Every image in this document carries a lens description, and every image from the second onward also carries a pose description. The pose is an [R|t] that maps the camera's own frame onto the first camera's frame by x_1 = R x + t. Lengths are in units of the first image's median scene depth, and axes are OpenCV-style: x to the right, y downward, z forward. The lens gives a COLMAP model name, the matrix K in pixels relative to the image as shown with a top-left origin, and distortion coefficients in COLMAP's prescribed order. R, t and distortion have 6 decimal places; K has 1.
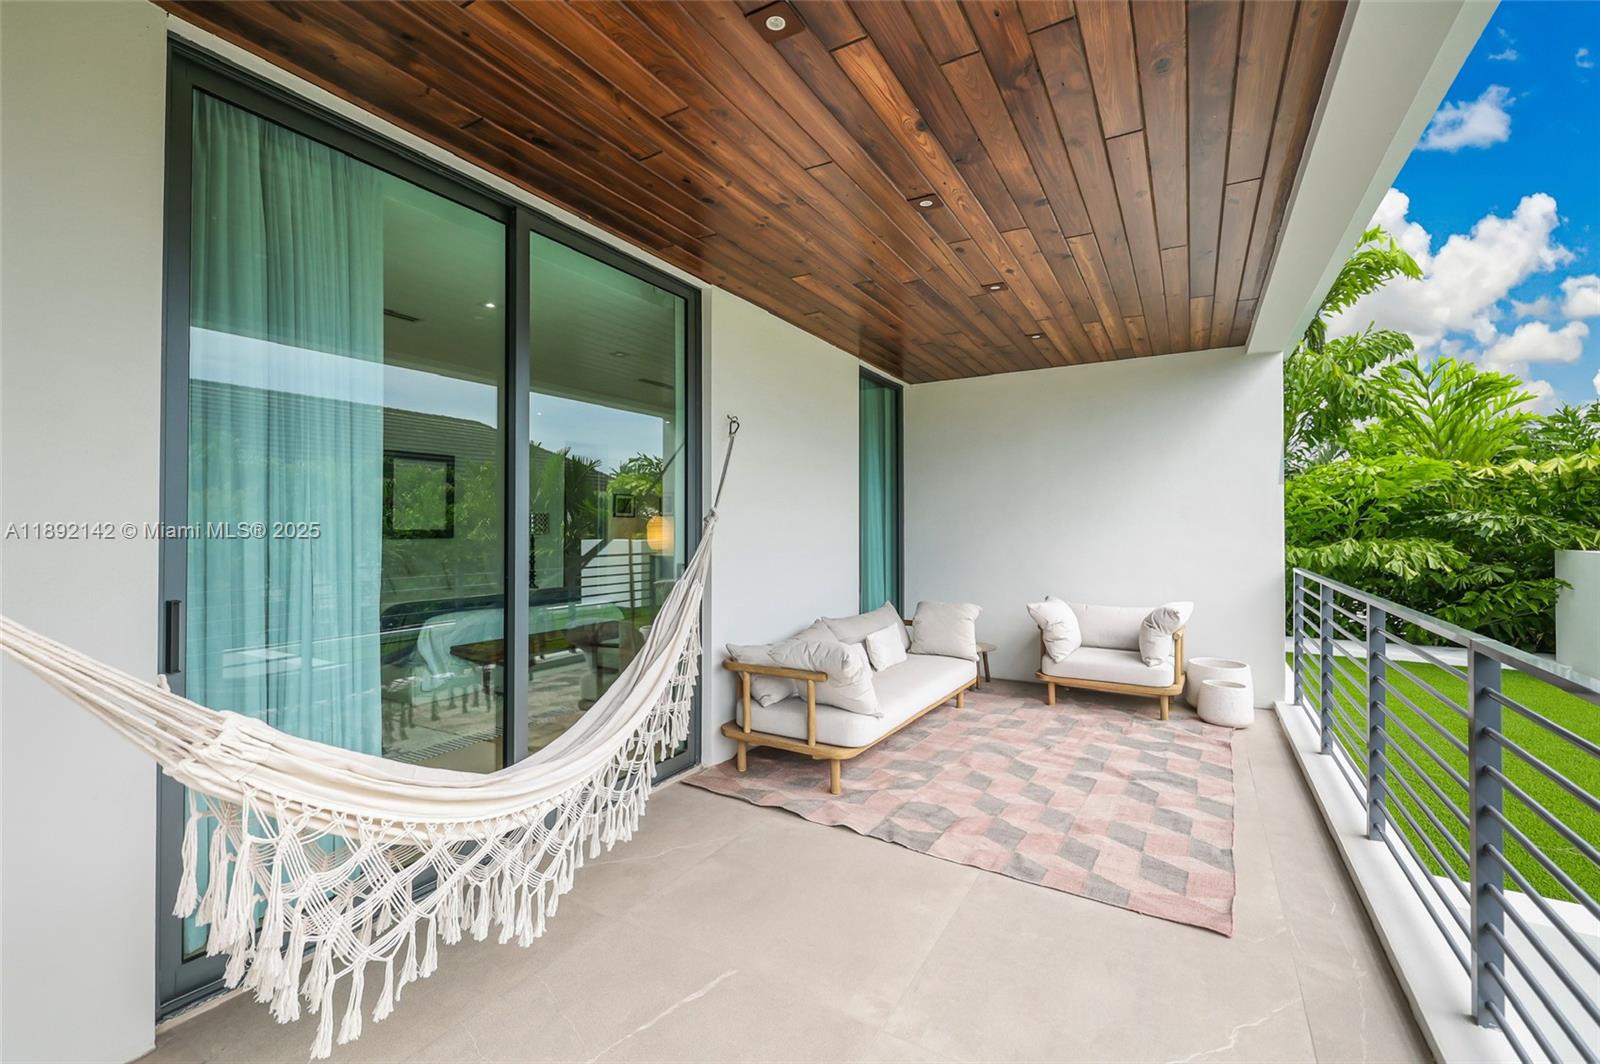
lens RADIAL K [[675.9, 0, 792.8], [0, 675.9, 521.0], [0, 0, 1]] dist [0.000048, -0.000015]
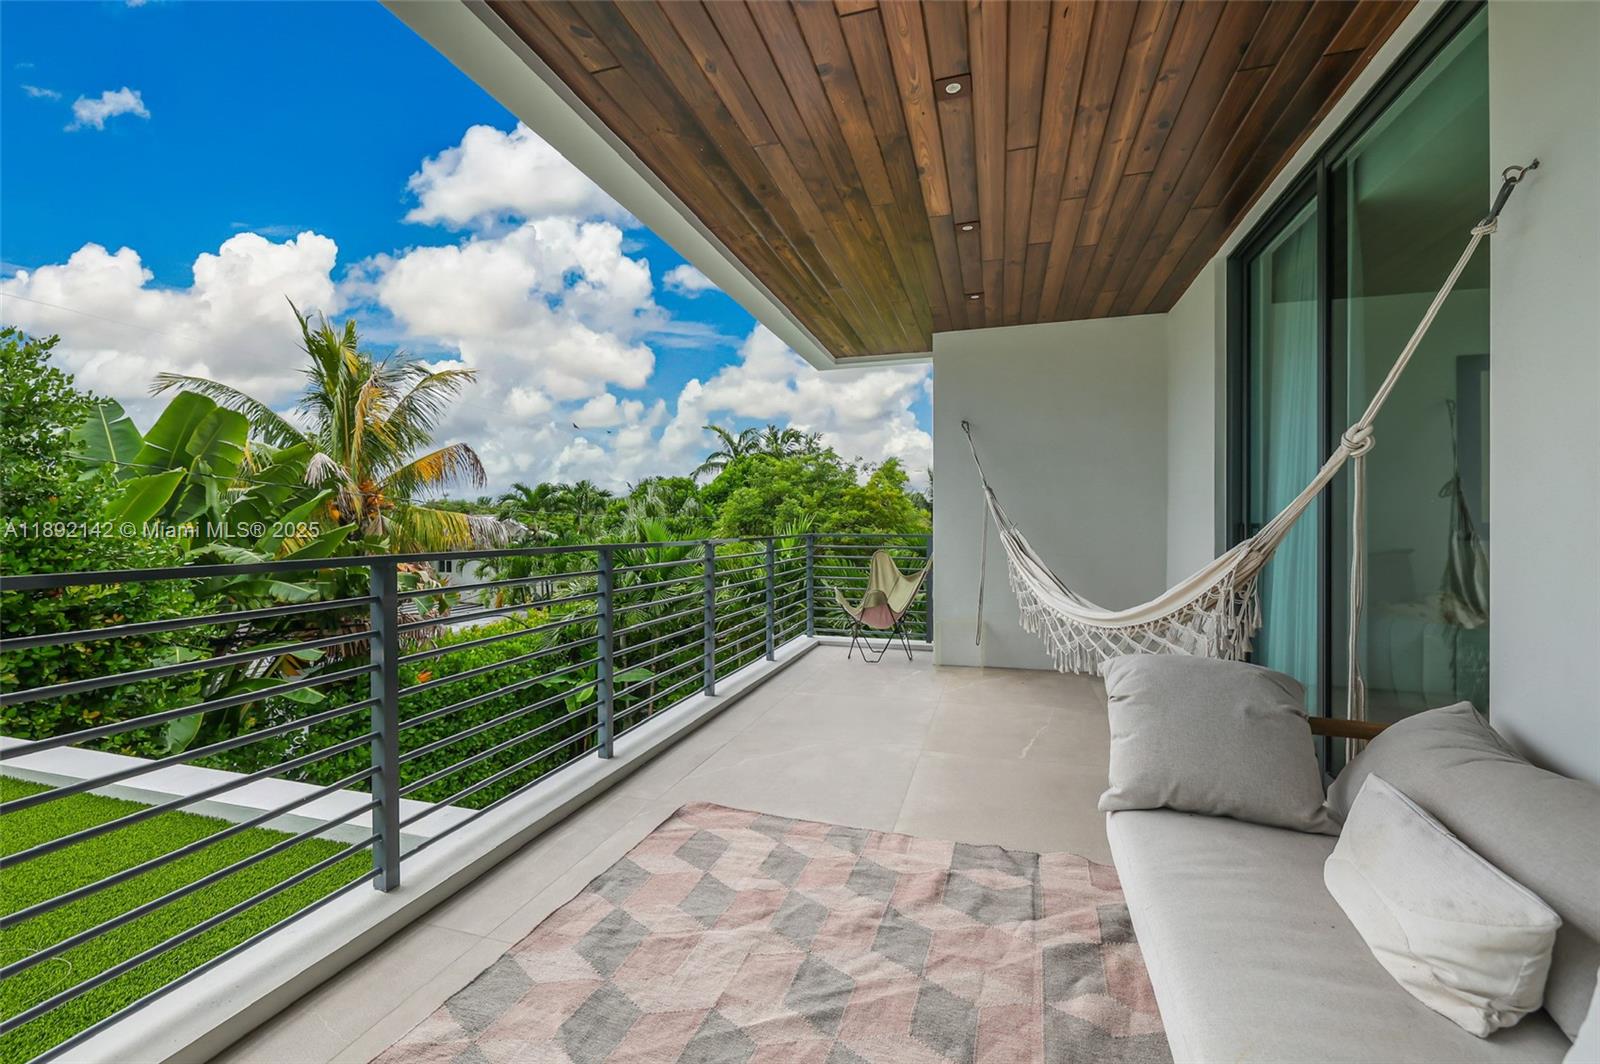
lens RADIAL K [[675.9, 0, 792.8], [0, 675.9, 521.0], [0, 0, 1]] dist [0.000048, -0.000015]
pose [[-0.971681, 0.002029, -0.236287, 0.606097], [0.004576, 0.999937, -0.010230, 0.084604], [0.236251, -0.011021, -0.971629, 1.802456]]
